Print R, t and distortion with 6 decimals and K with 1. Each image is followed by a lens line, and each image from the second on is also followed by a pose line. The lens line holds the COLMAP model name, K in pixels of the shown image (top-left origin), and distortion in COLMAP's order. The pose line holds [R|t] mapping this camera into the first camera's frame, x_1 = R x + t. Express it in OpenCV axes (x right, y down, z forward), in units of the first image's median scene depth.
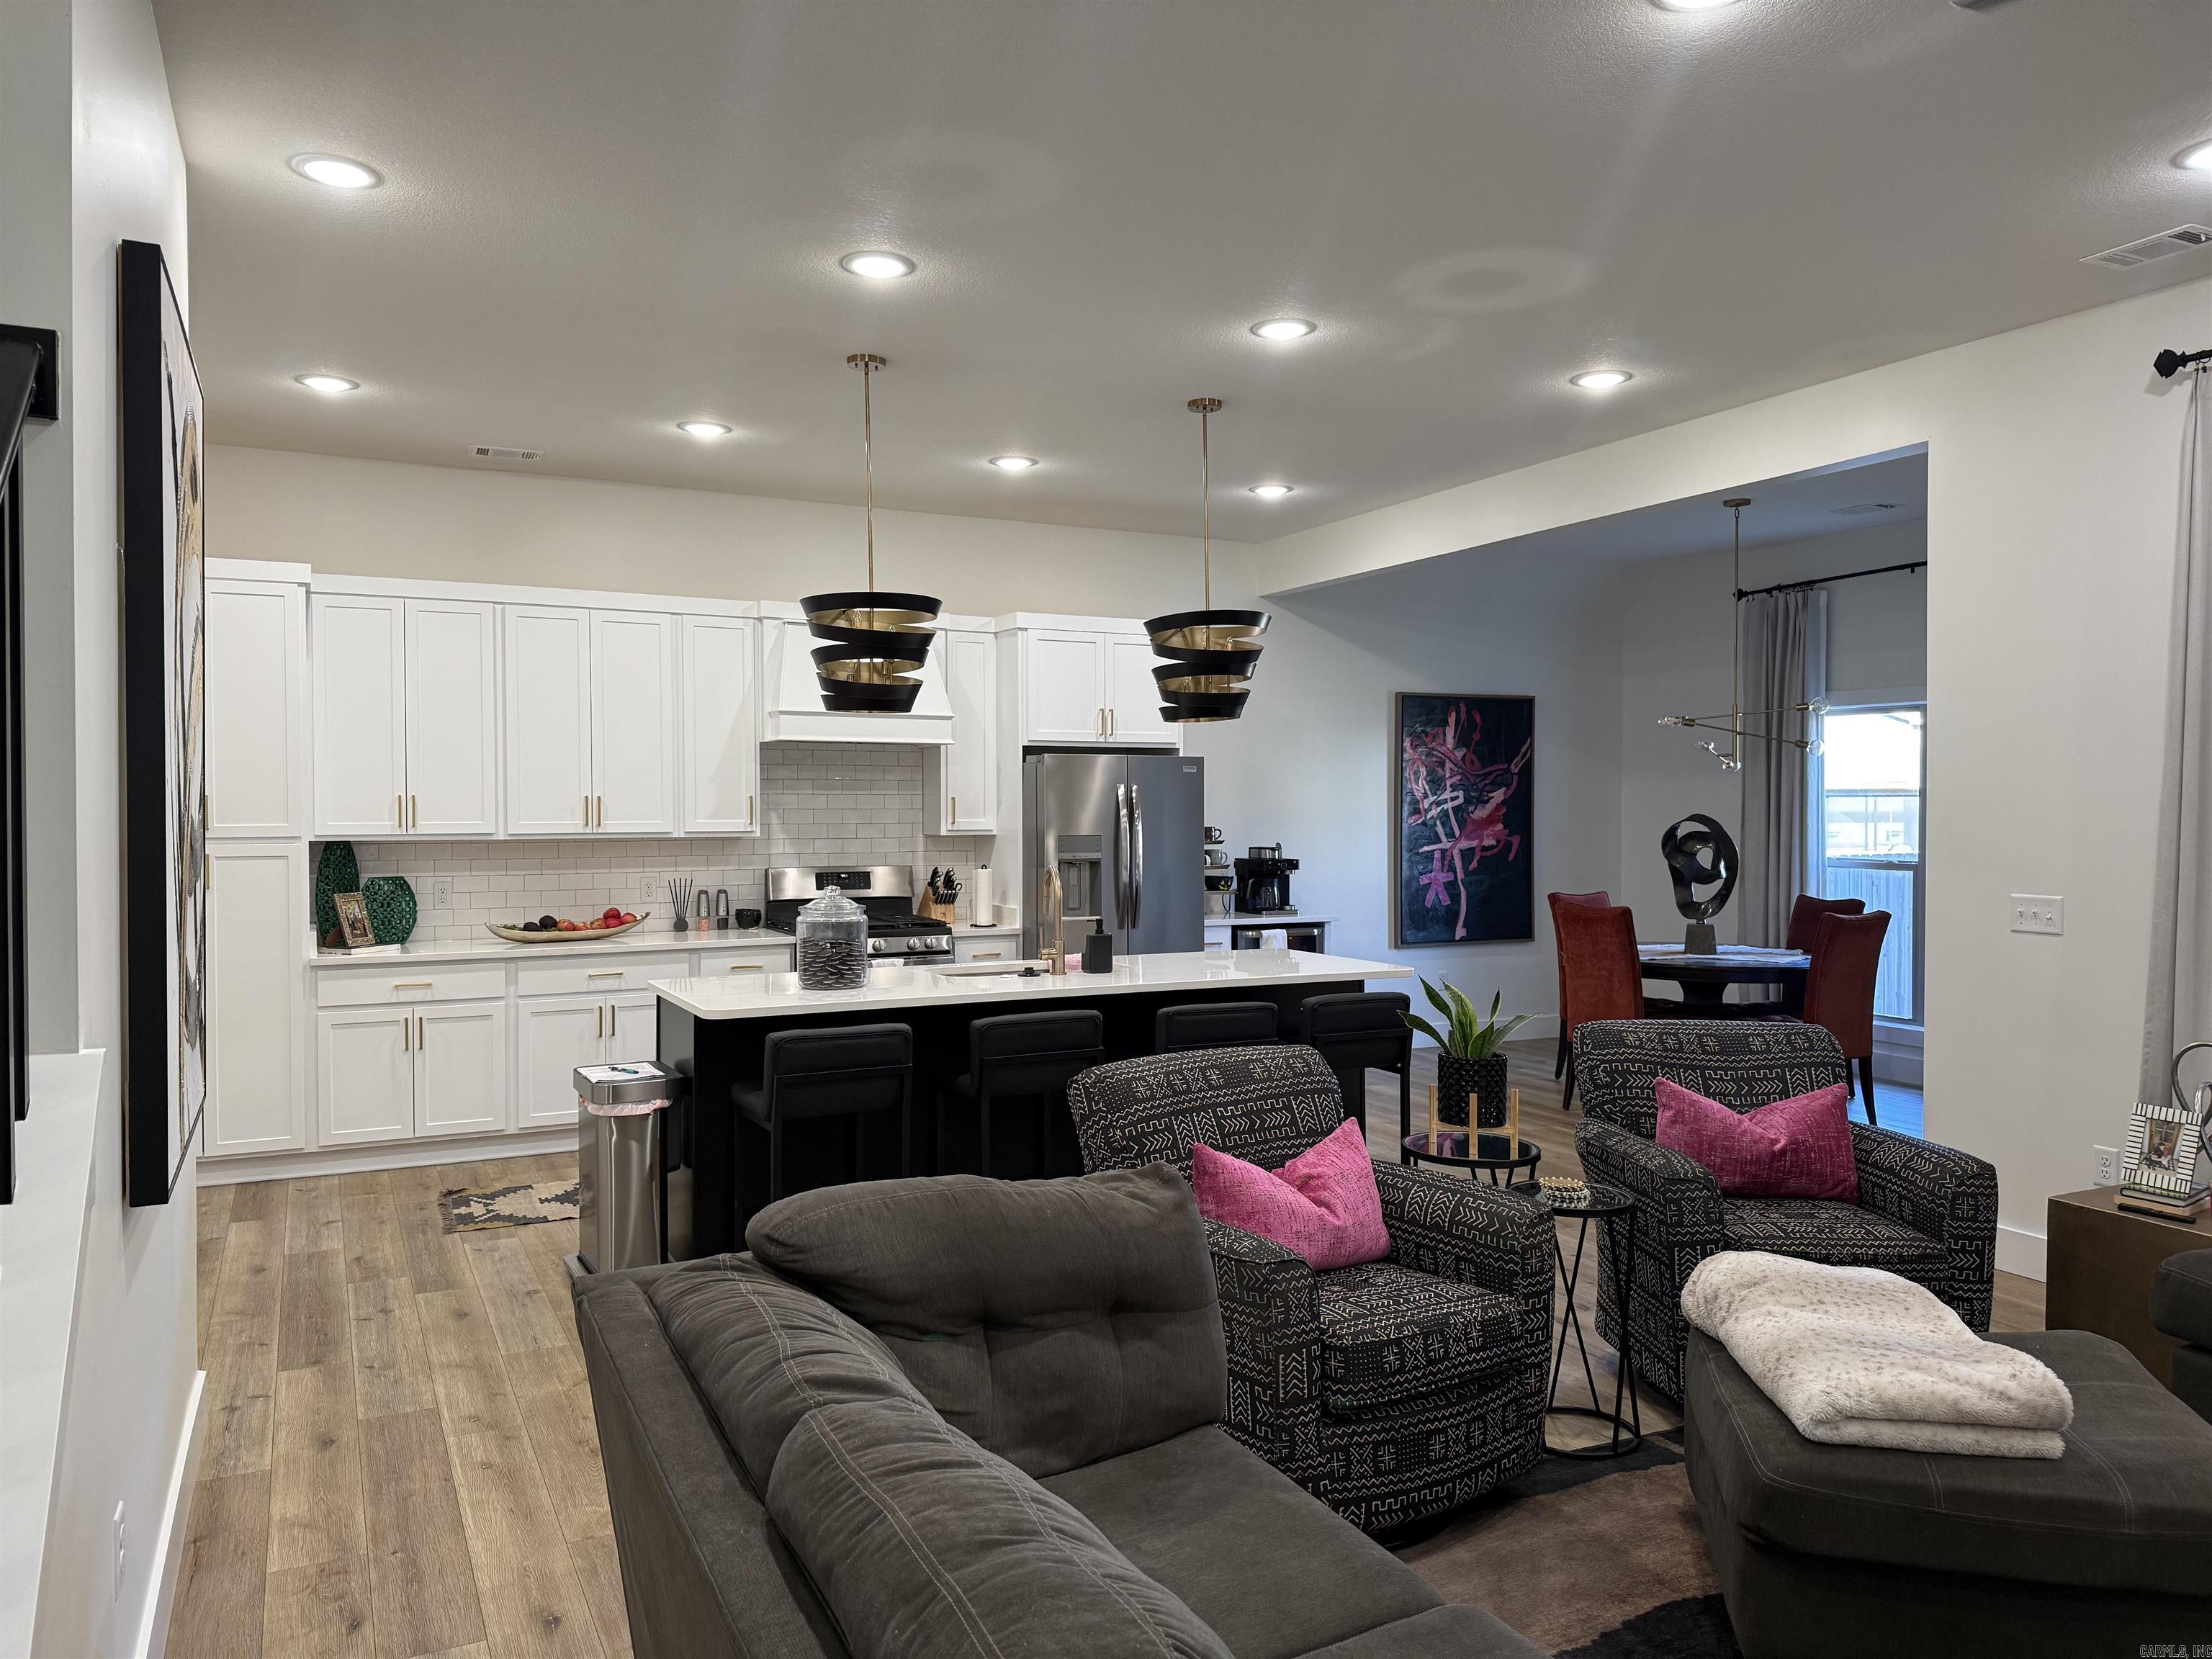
lens RADIAL K [[1544.8, 0, 1103.4], [0, 1544.8, 821.8], [0, 0, 1]] dist [0.057857, -0.062959]
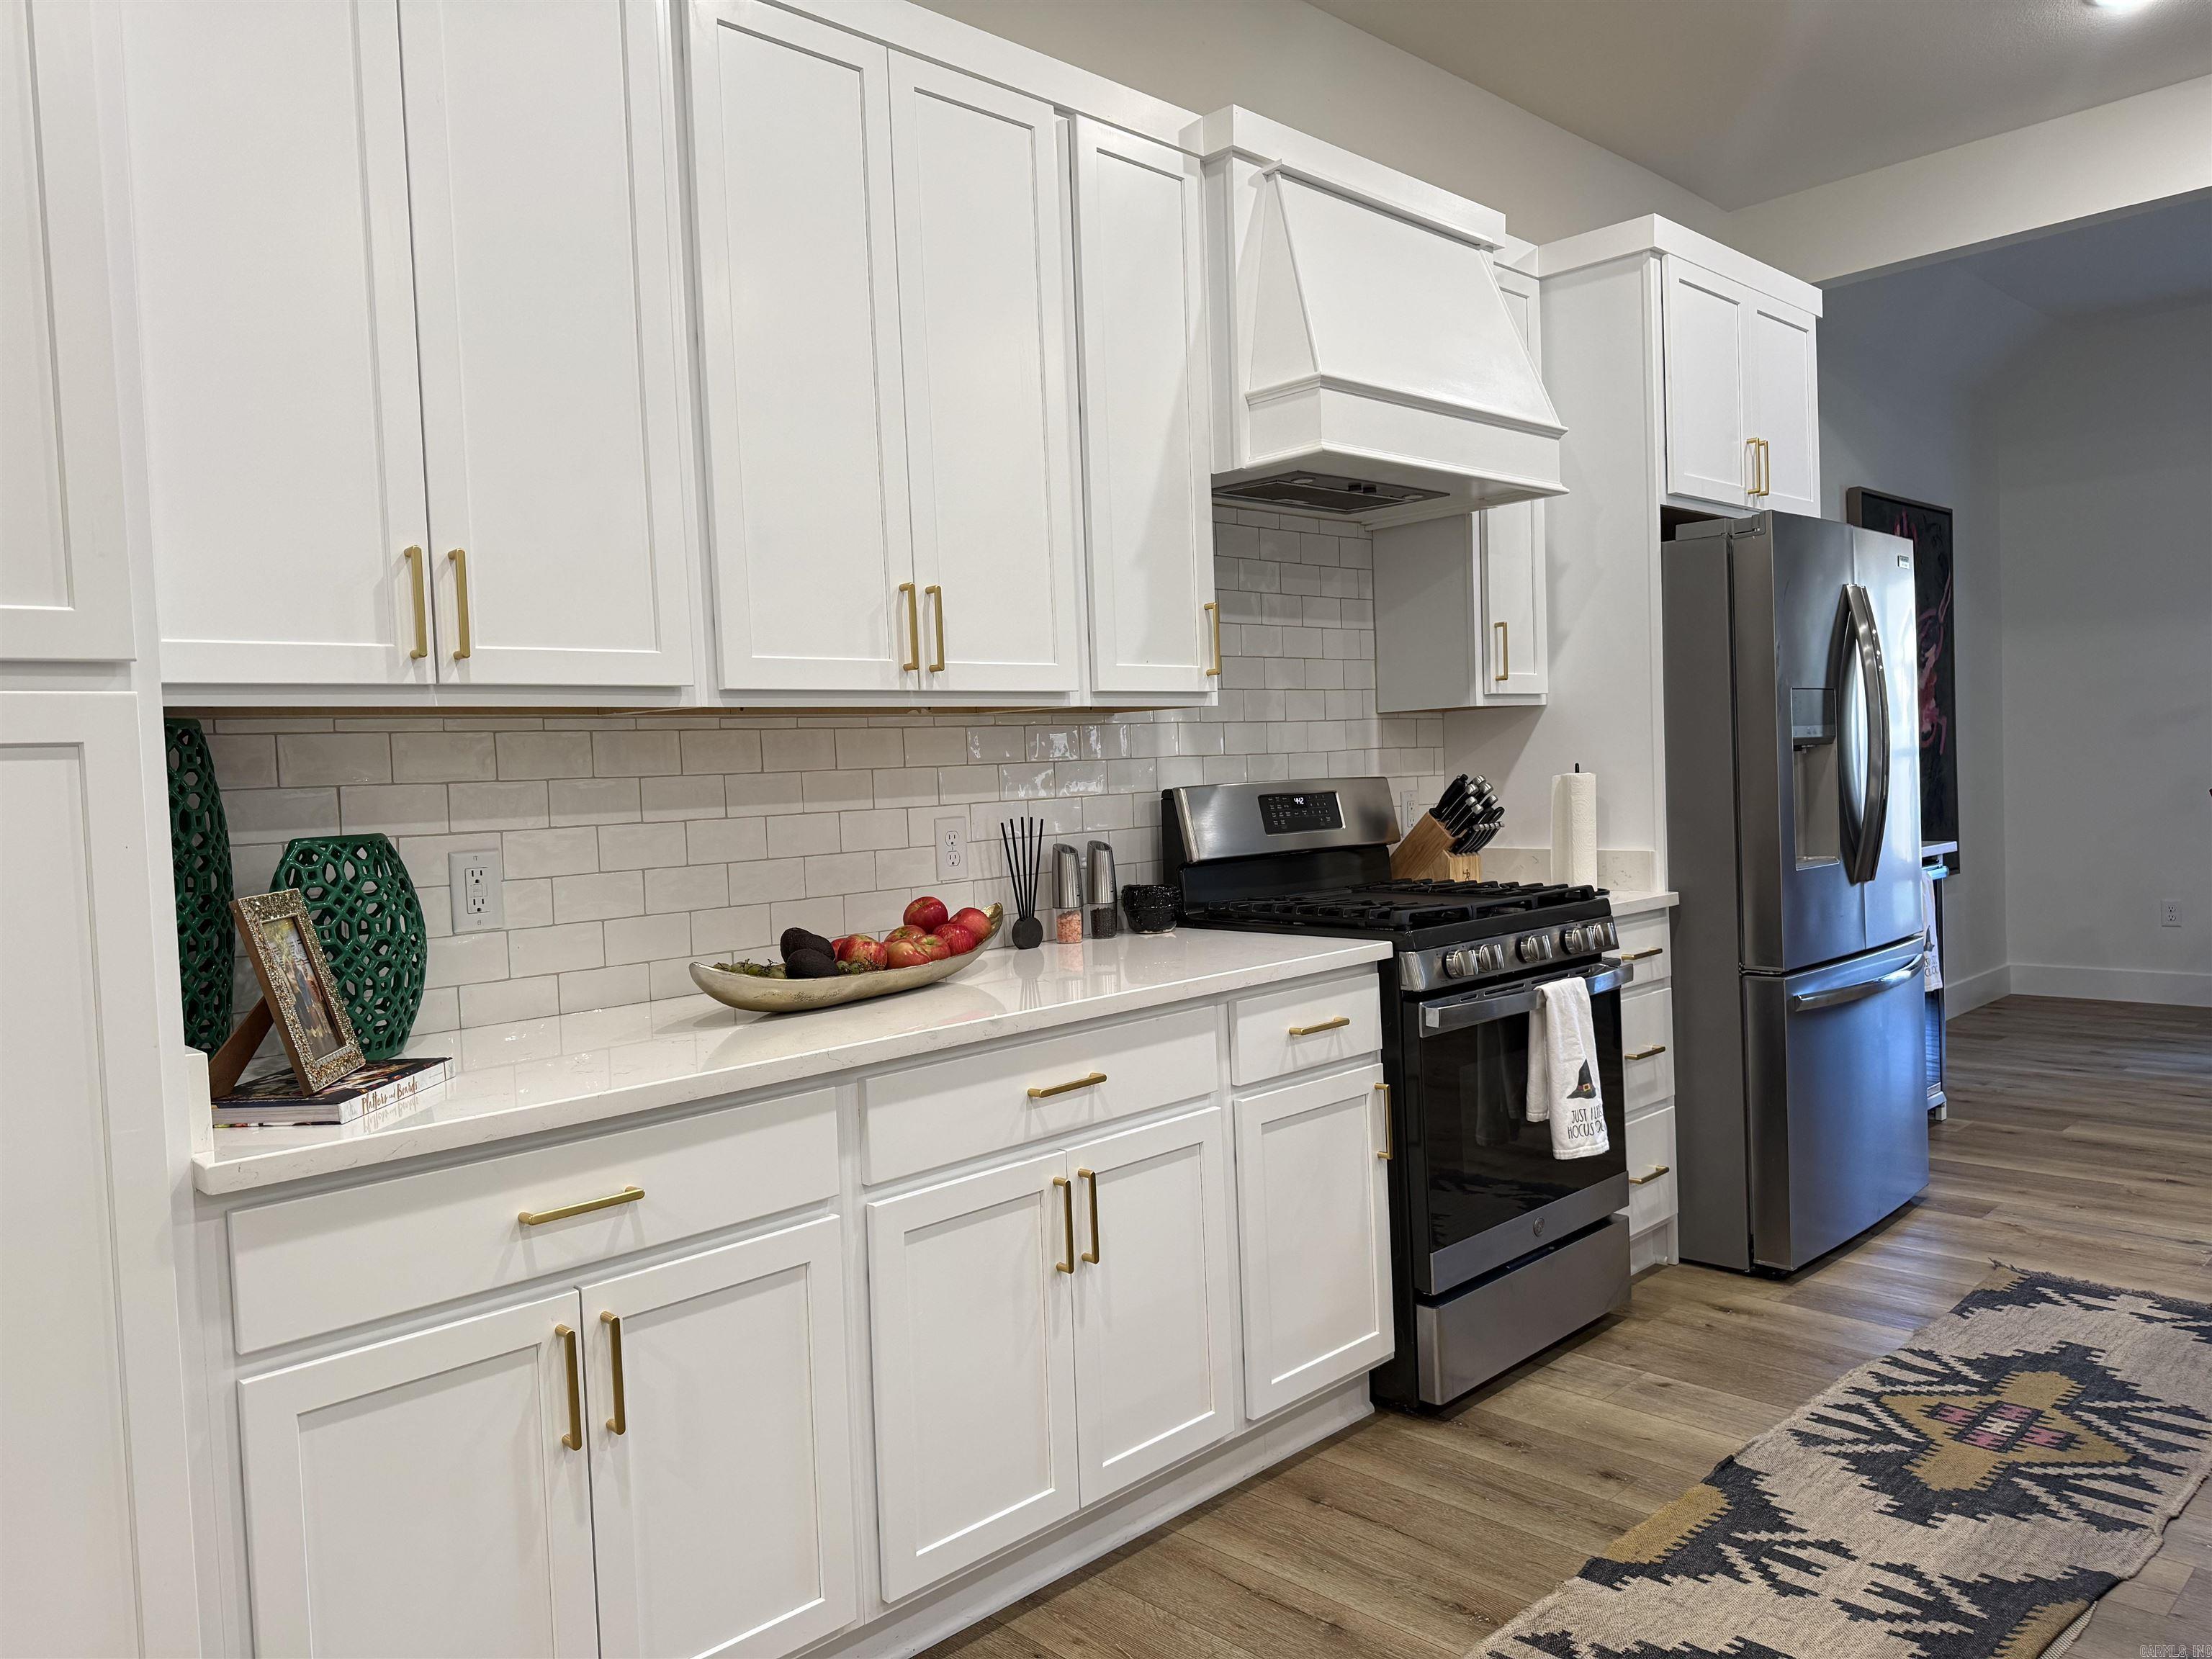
lens RADIAL K [[1544.8, 0, 1102.2], [0, 1544.8, 837.1], [0, 0, 1]] dist [0.057857, -0.062959]
pose [[0.954540, -0.052576, 0.293411, -0.378575], [0.044564, 0.998430, 0.033931, 0.029371], [-0.294734, -0.019313, 0.955384, 0.620787]]
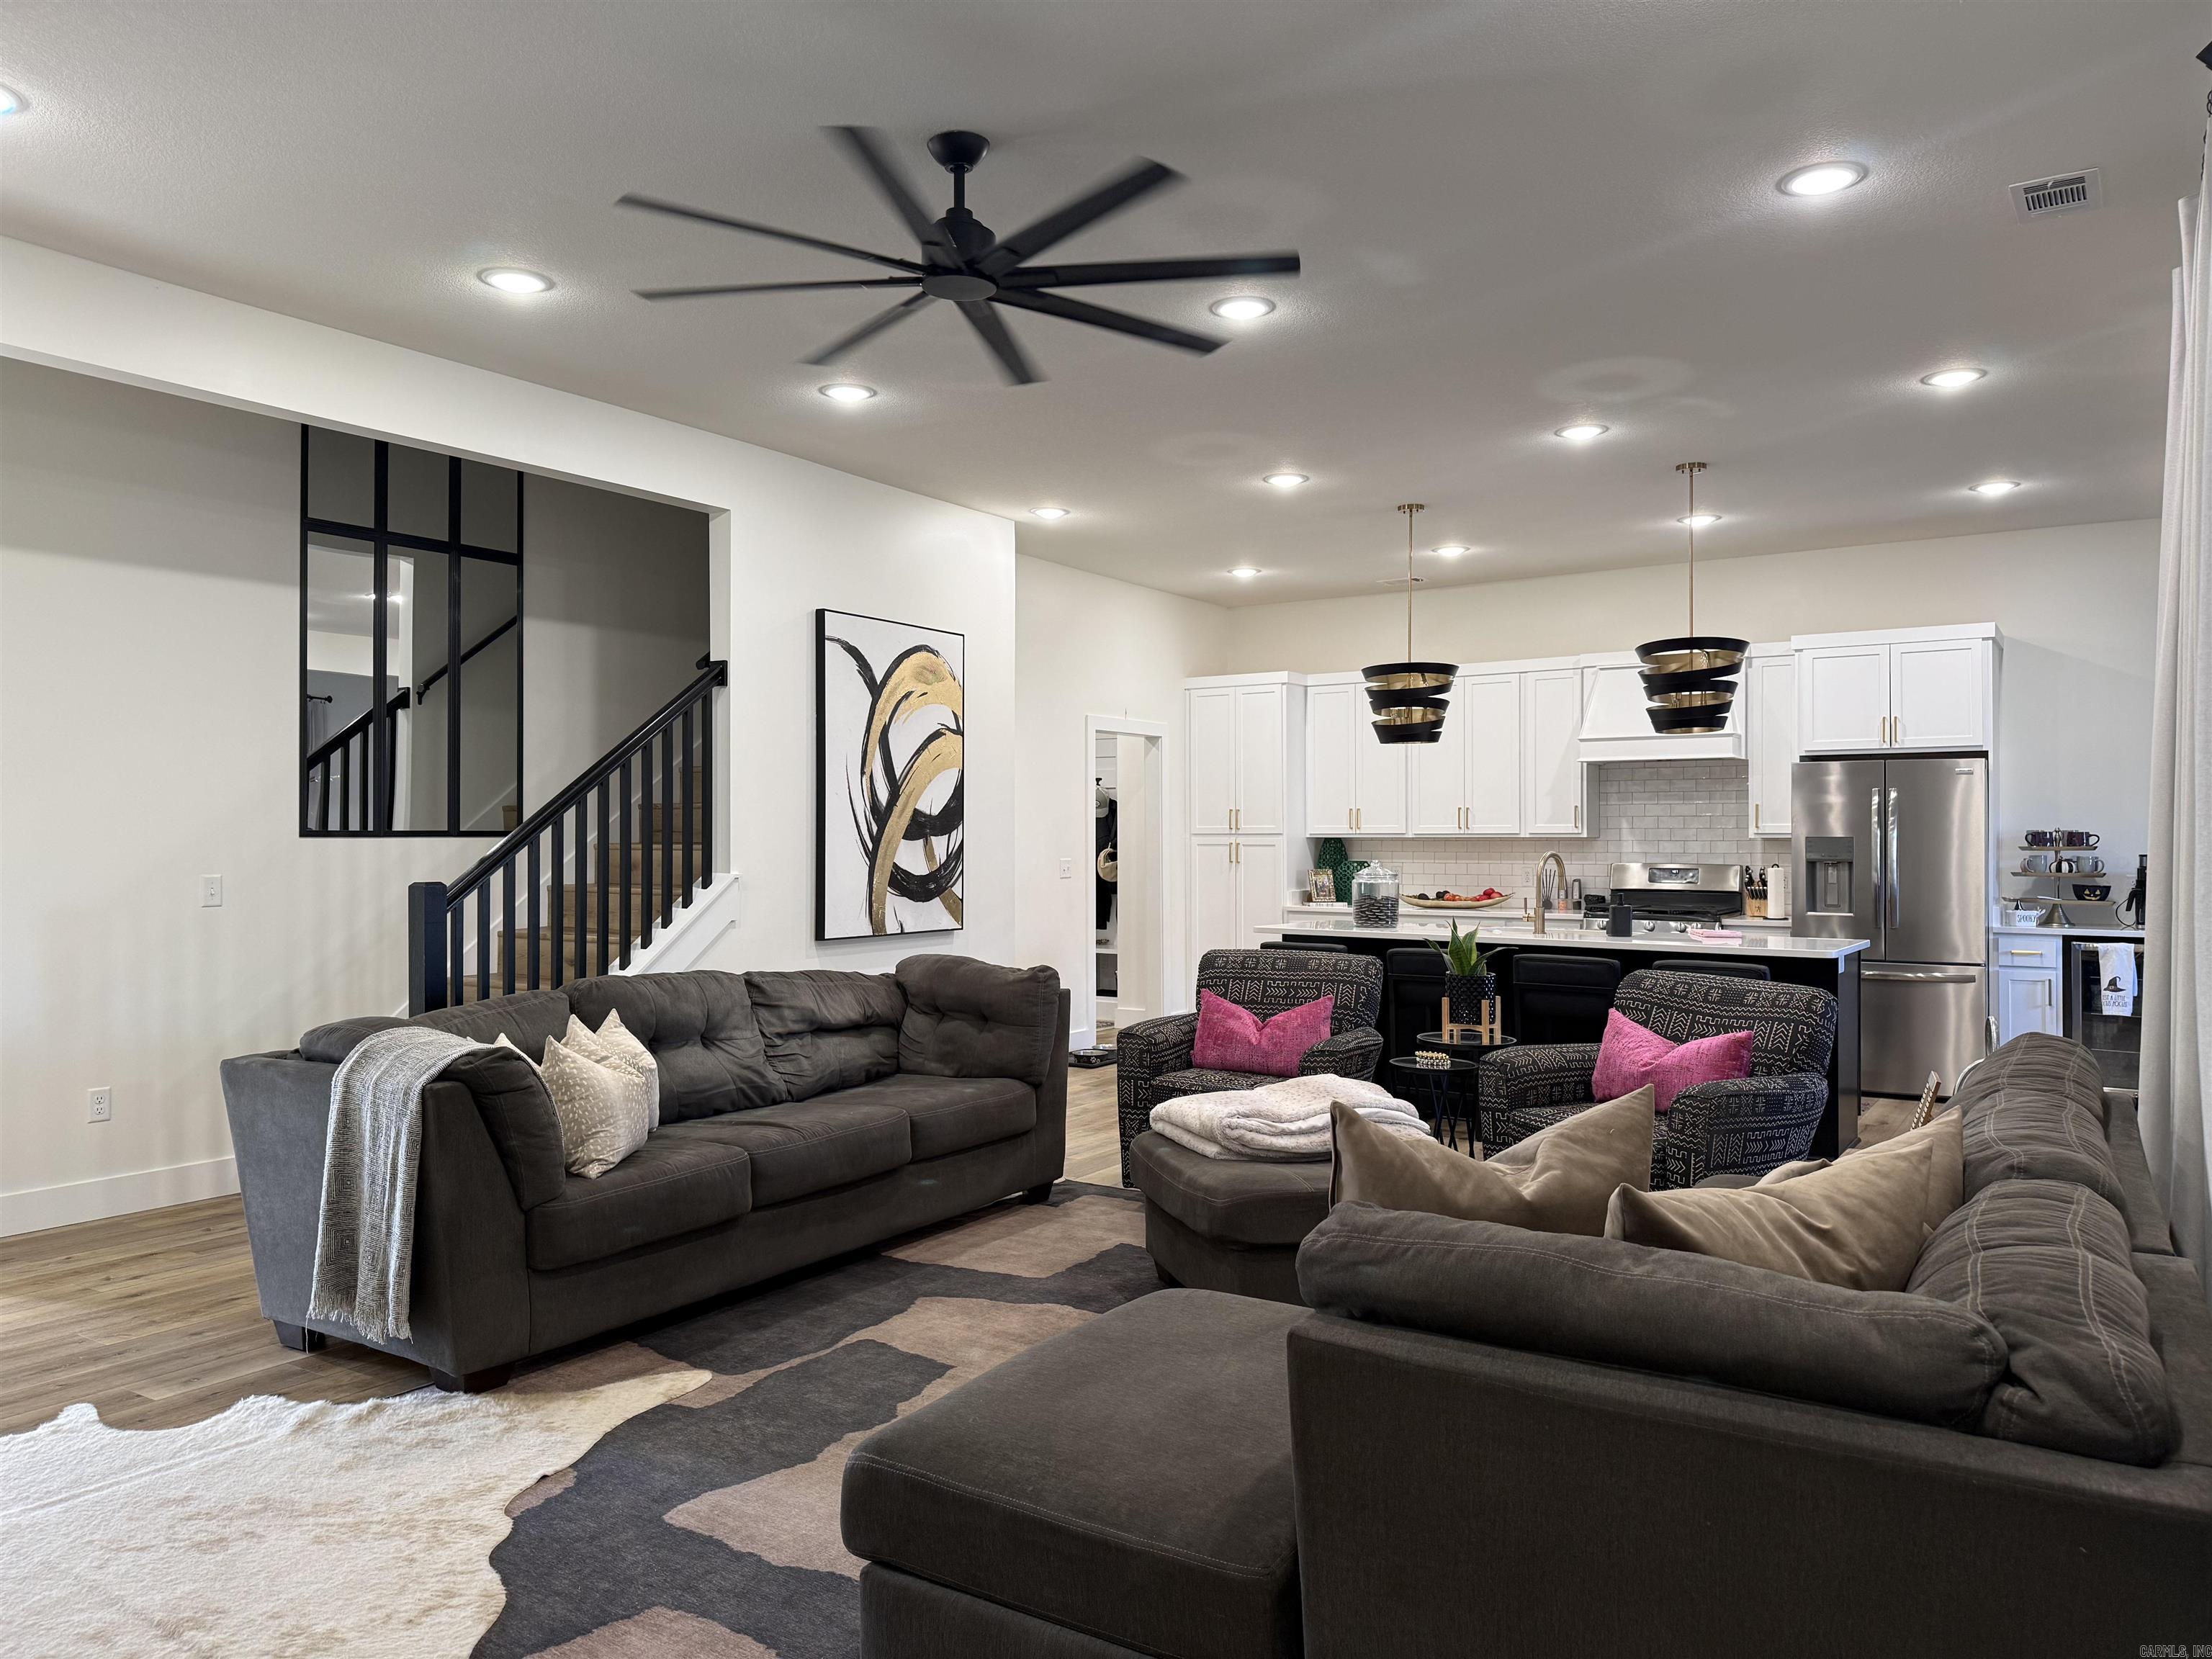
lens RADIAL K [[1544.8, 0, 1105.5], [0, 1544.8, 827.6], [0, 0, 1]] dist [0.057857, -0.062959]
pose [[0.493128, -0.007677, -0.869923, 0.709286], [-0.010315, 0.999839, -0.014671, 0.024664], [0.869896, 0.016208, 0.492969, 0.016339]]
